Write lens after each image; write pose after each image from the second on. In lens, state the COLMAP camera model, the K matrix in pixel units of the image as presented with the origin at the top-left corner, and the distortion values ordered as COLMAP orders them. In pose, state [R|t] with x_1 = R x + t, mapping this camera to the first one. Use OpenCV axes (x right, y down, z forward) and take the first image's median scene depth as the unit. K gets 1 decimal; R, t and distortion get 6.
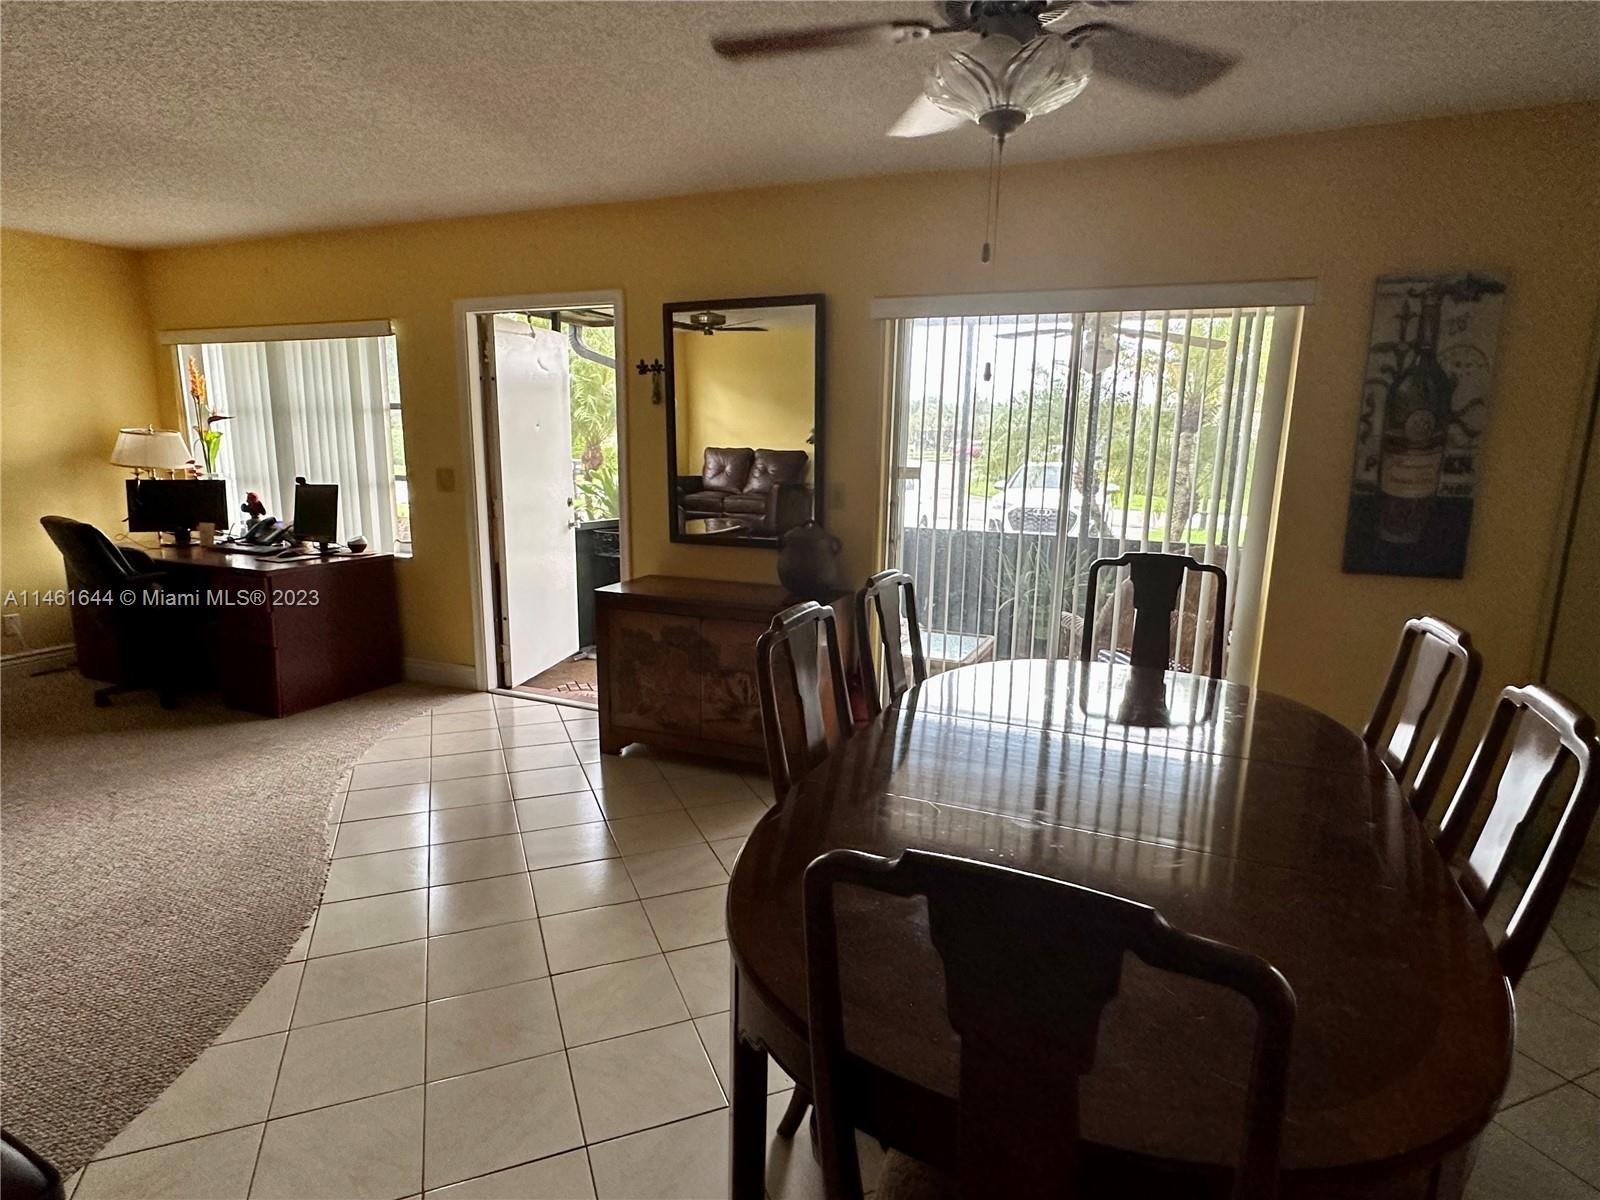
lens RADIAL K [[884.6, 0, 800.5], [0, 884.6, 605.7], [0, 0, 1]] dist [-0.000604, 0.000386]
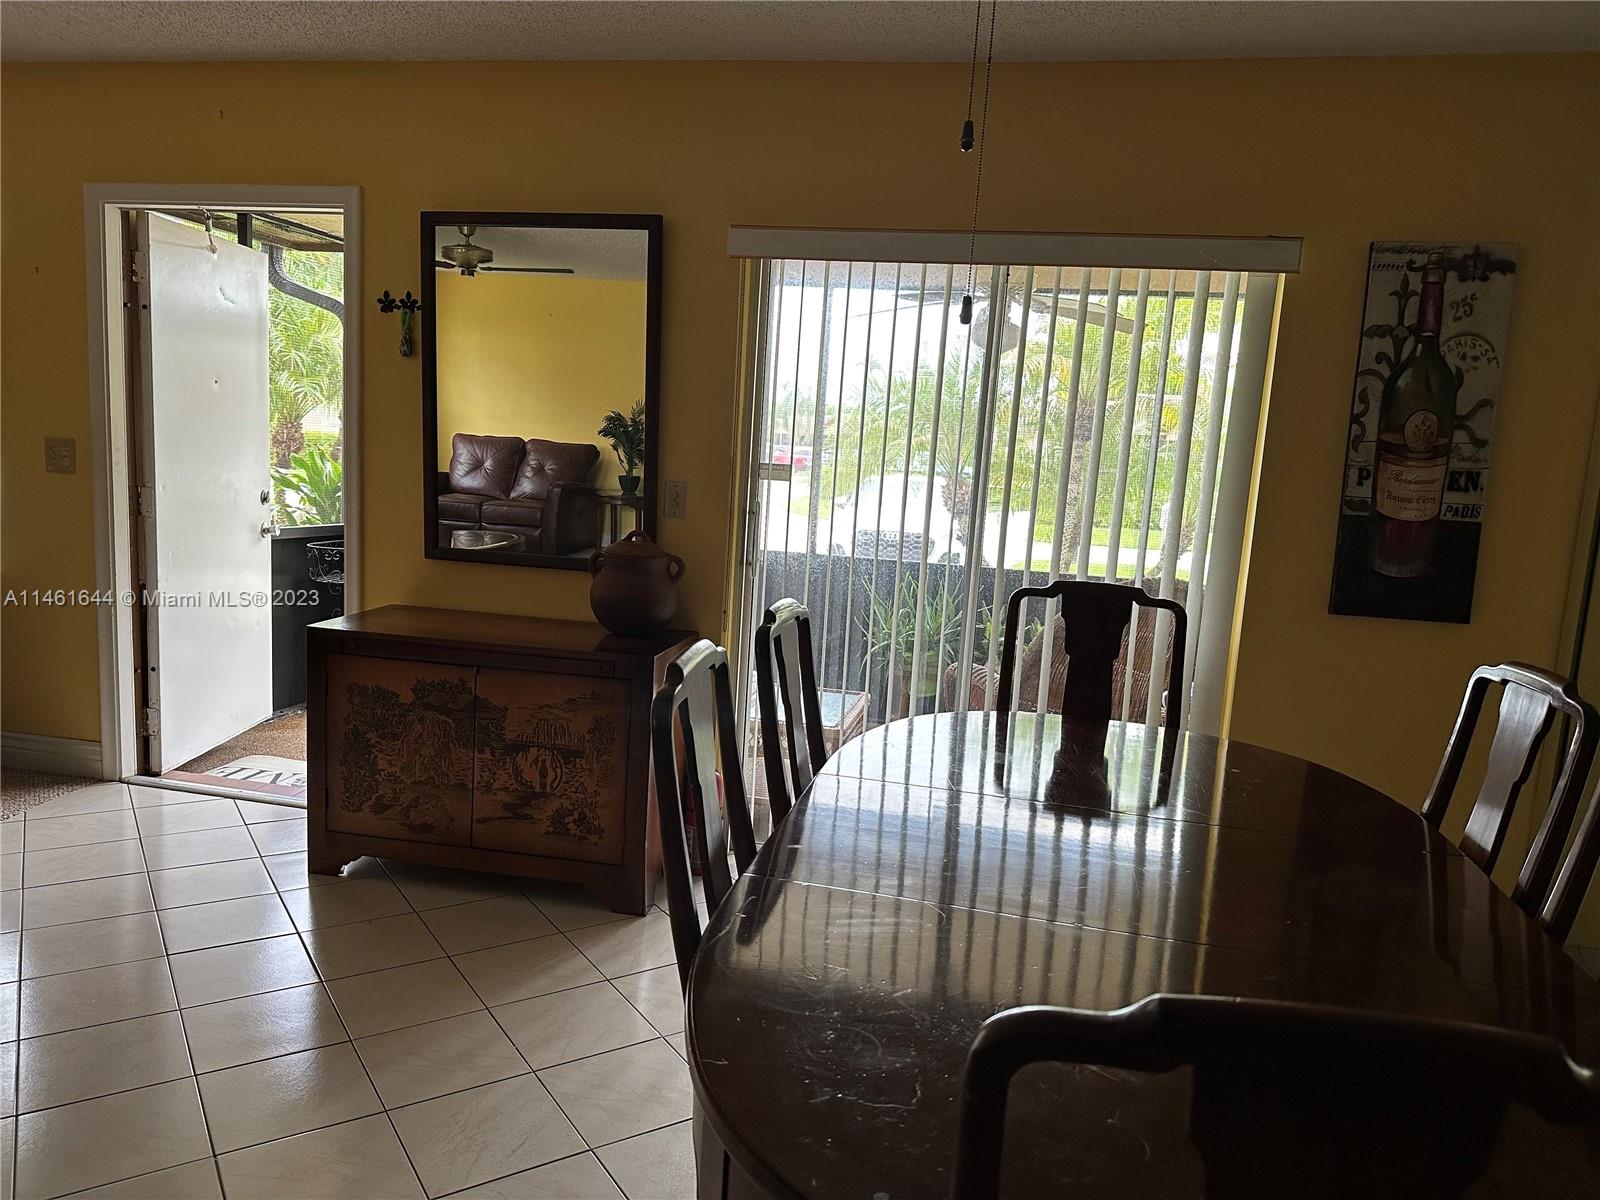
lens RADIAL K [[1125.0, 0, 805.7], [0, 1125.0, 603.7], [0, 0, 1]] dist [0.036325, -0.048731]
pose [[0.978268, 0.013901, 0.206876, -0.043477], [-0.004967, 0.999035, -0.043640, 0.000813], [-0.207283, 0.041664, 0.977393, 0.092691]]
